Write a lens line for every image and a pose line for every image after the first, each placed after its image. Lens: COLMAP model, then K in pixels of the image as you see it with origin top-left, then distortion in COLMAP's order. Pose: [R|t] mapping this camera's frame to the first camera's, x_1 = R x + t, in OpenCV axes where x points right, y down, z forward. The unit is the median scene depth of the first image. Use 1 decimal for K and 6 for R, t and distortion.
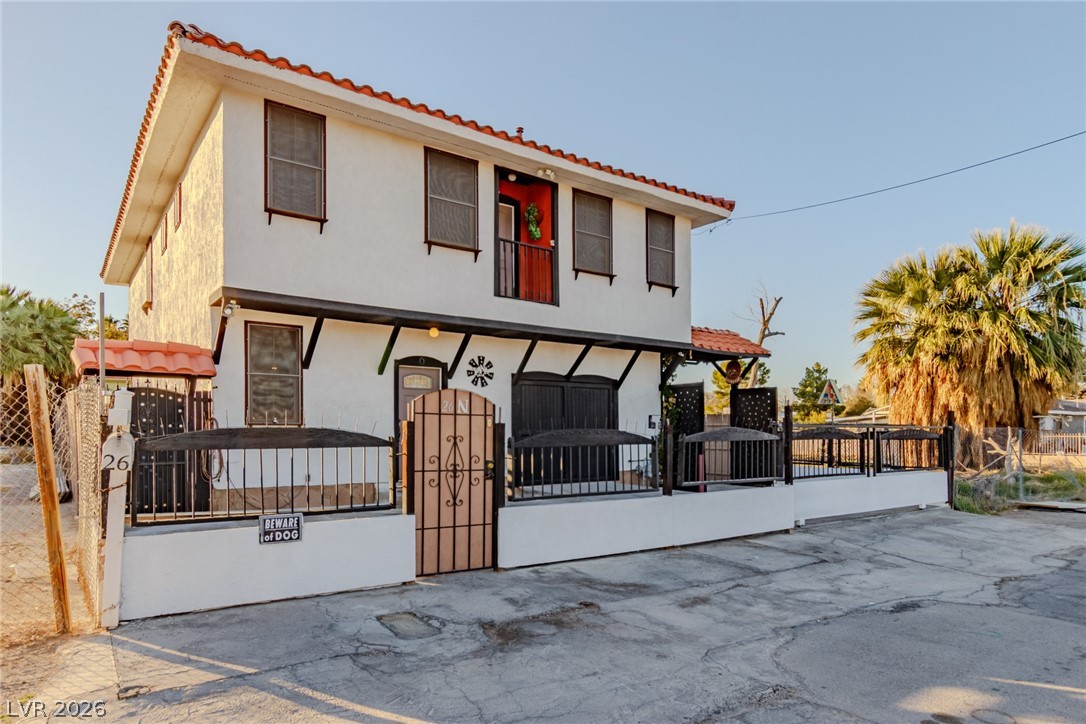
lens RADIAL K [[619.1, 0, 542.3], [0, 619.1, 437.2], [0, 0, 1]] dist [-0.080934, -0.000152]
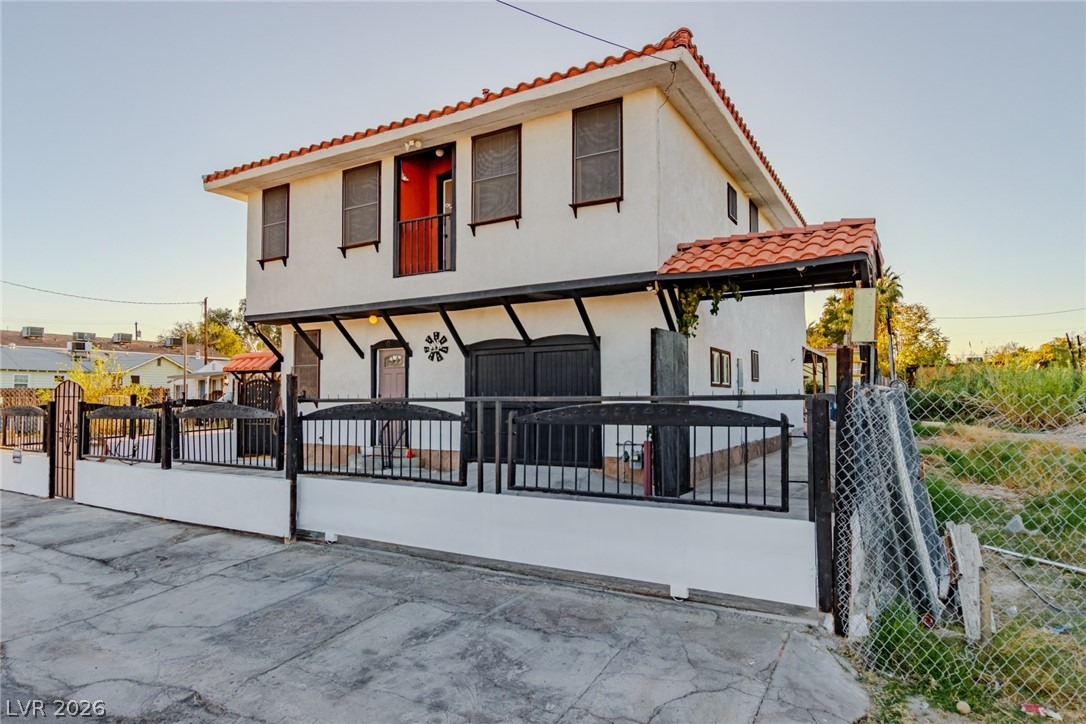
lens RADIAL K [[643.3, 0, 543.0], [0, 643.3, 362.0], [0, 0, 1]] dist [-0.000035, 0.000263]
pose [[0.426840, -0.056744, -0.902545, 0.952660], [-0.000553, 0.998013, -0.063008, -0.012606], [0.904327, 0.027394, 0.425961, 0.702538]]
